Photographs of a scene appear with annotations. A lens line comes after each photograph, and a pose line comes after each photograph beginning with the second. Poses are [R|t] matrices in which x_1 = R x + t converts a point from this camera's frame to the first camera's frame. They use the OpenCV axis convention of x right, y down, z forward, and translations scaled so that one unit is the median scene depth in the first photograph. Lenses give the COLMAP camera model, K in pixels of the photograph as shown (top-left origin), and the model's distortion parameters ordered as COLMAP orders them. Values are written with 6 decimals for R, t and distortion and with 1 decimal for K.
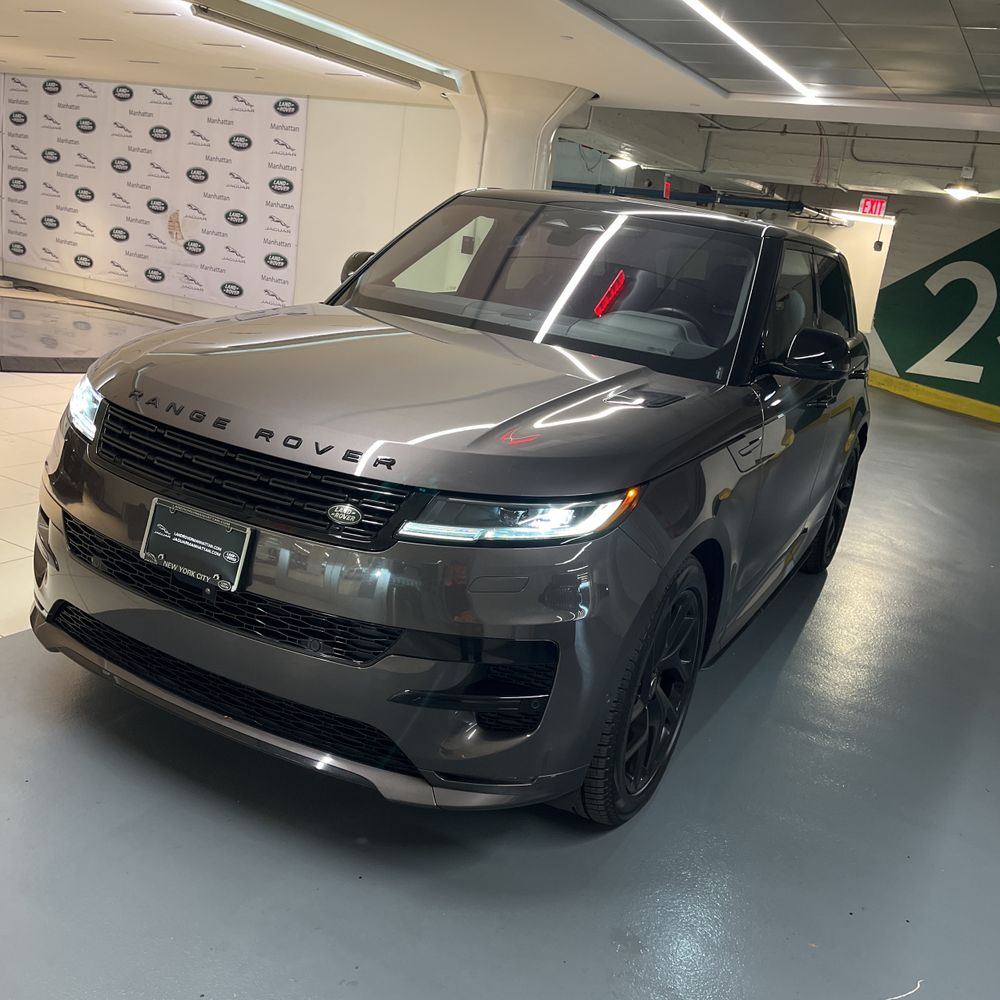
lens RADIAL K [[1019.9, 0, 499.1], [0, 1019.9, 496.5], [0, 0, 1]] dist [0.027740, 0.000000]
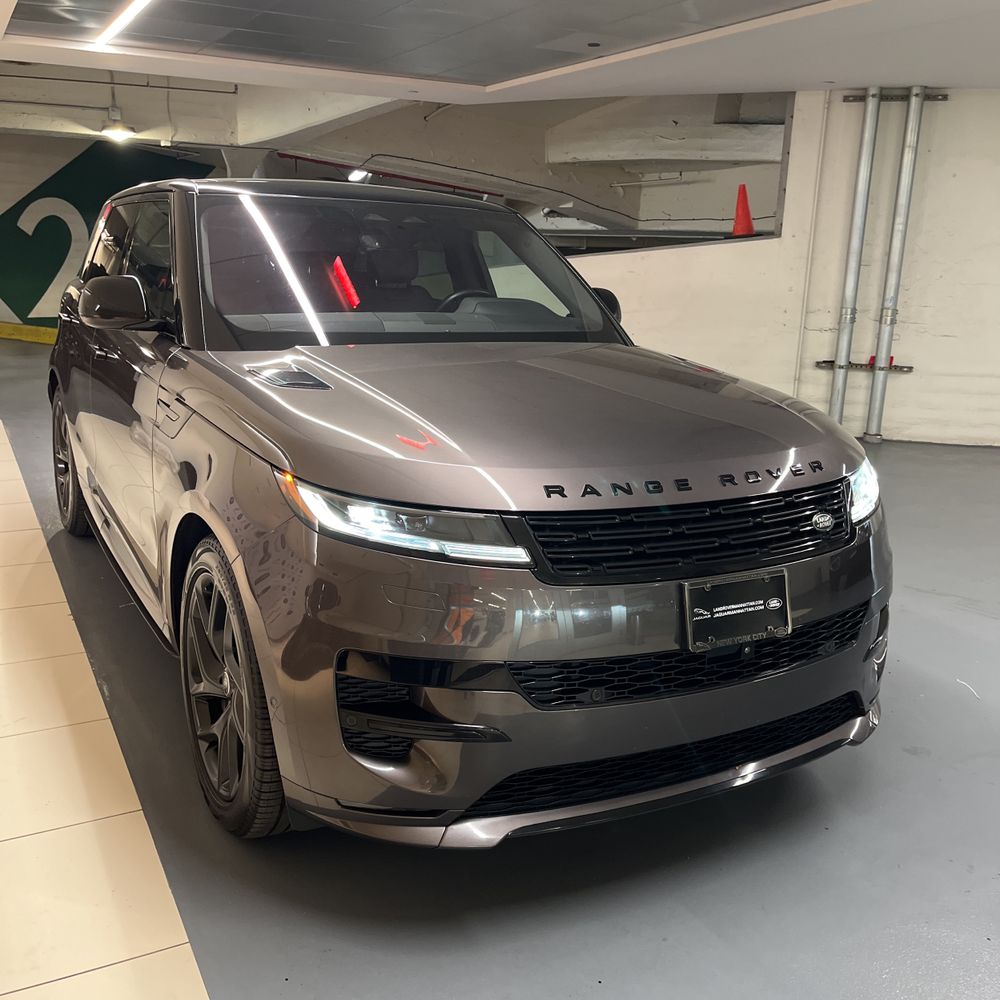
lens RADIAL K [[1019.9, 0, 489.0], [0, 1019.9, 489.9], [0, 0, 1]] dist [0.027740, 0.000000]
pose [[0.544859, -0.306044, 0.780683, -0.455557], [0.253066, 0.947621, 0.194866, -0.121864], [-0.799429, 0.091390, 0.593769, 0.245976]]
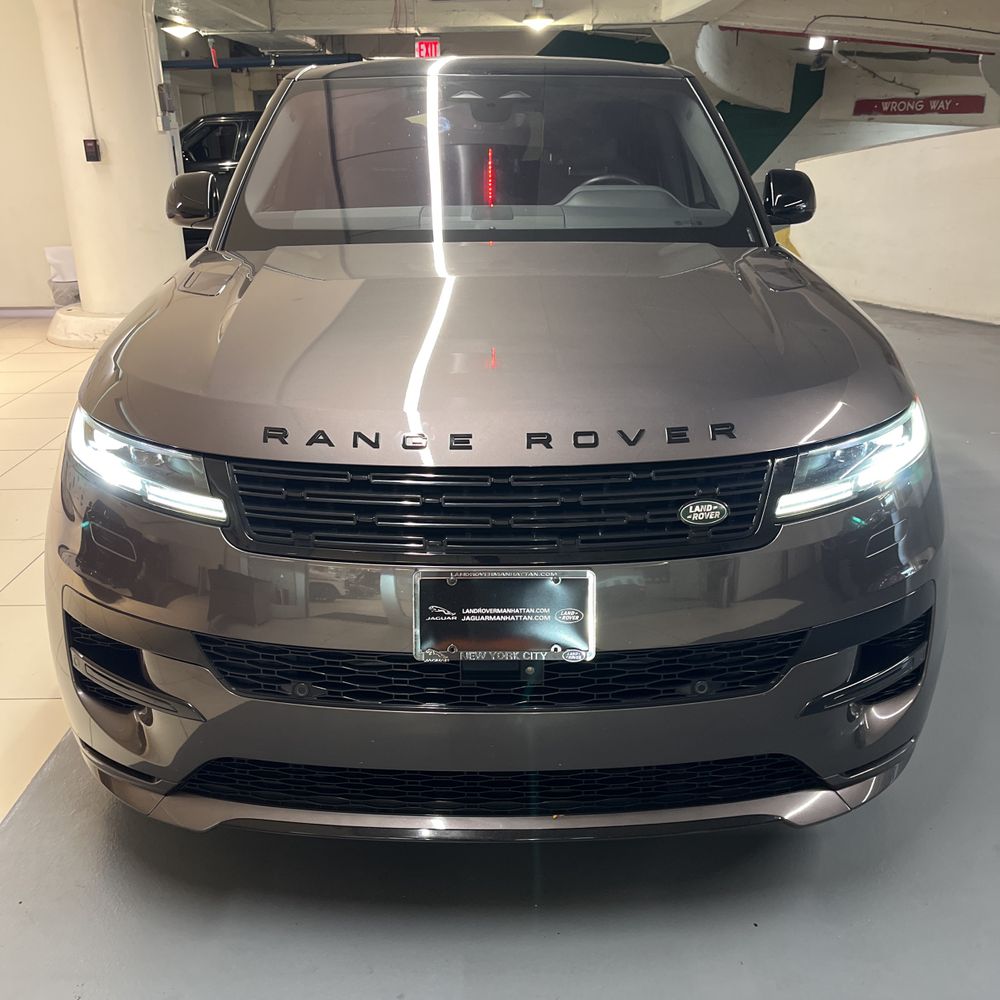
lens RADIAL K [[1019.9, 0, 492.3], [0, 1019.9, 501.7], [0, 0, 1]] dist [0.027740, 0.000000]
pose [[0.870902, -0.298239, 0.390619, -0.224086], [0.248052, 0.952901, 0.174501, -0.061916], [-0.424264, -0.055079, 0.903862, 0.148936]]
